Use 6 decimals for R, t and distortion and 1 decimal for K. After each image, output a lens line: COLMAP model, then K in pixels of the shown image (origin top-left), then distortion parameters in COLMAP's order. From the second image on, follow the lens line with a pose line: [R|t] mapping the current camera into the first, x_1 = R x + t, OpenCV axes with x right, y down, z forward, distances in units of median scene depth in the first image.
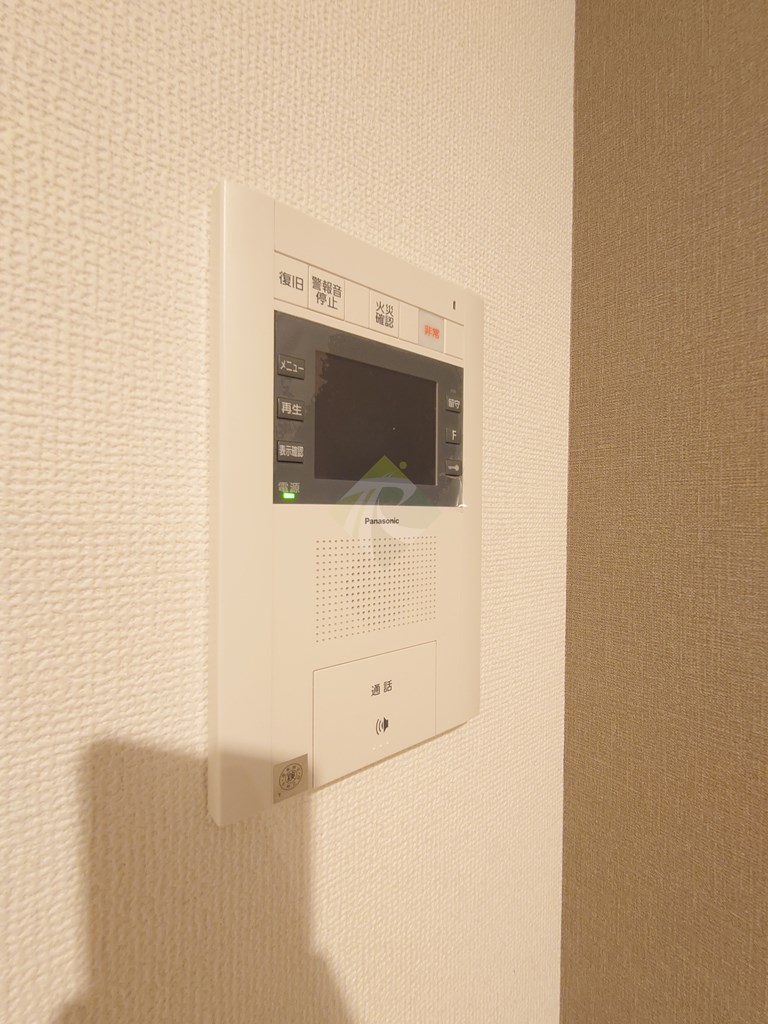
lens RADIAL K [[428.7, 0, 384.8], [0, 428.7, 513.3], [0, 0, 1]] dist [-0.011917, 0.000363]
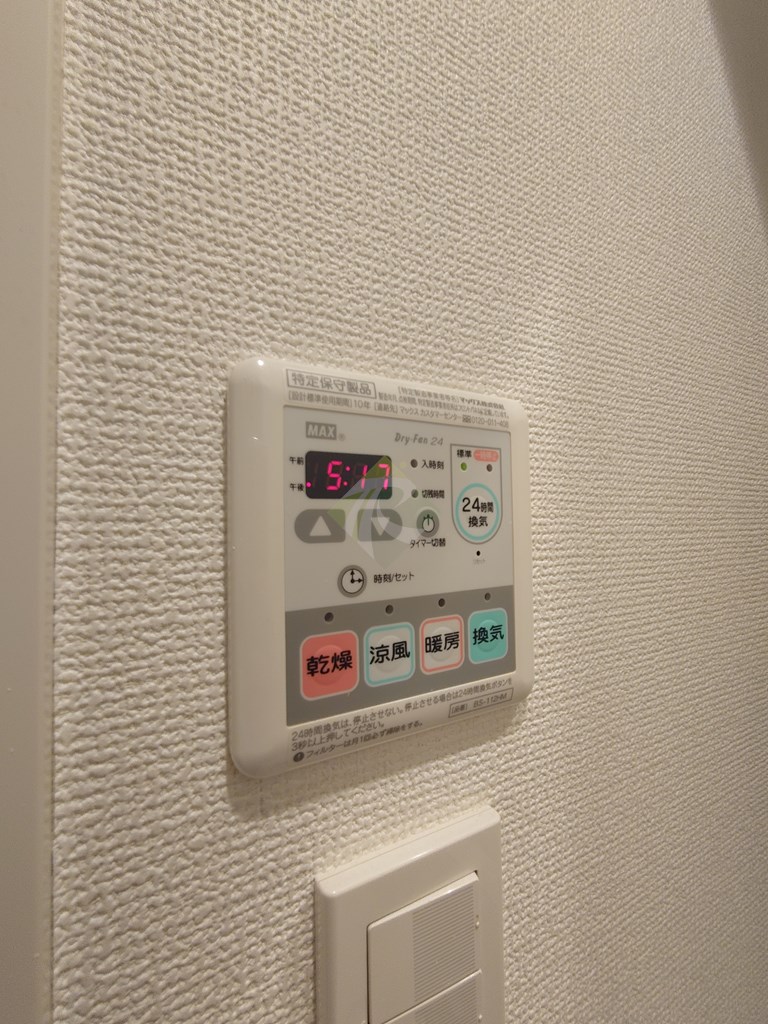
lens RADIAL K [[428.7, 0, 383.4], [0, 428.7, 512.3], [0, 0, 1]] dist [-0.011917, 0.000363]
pose [[0.983153, -0.033968, -0.179601, -0.647137], [0.026973, 0.998785, -0.041246, -0.016875], [0.180783, 0.035707, 0.982875, -0.144882]]
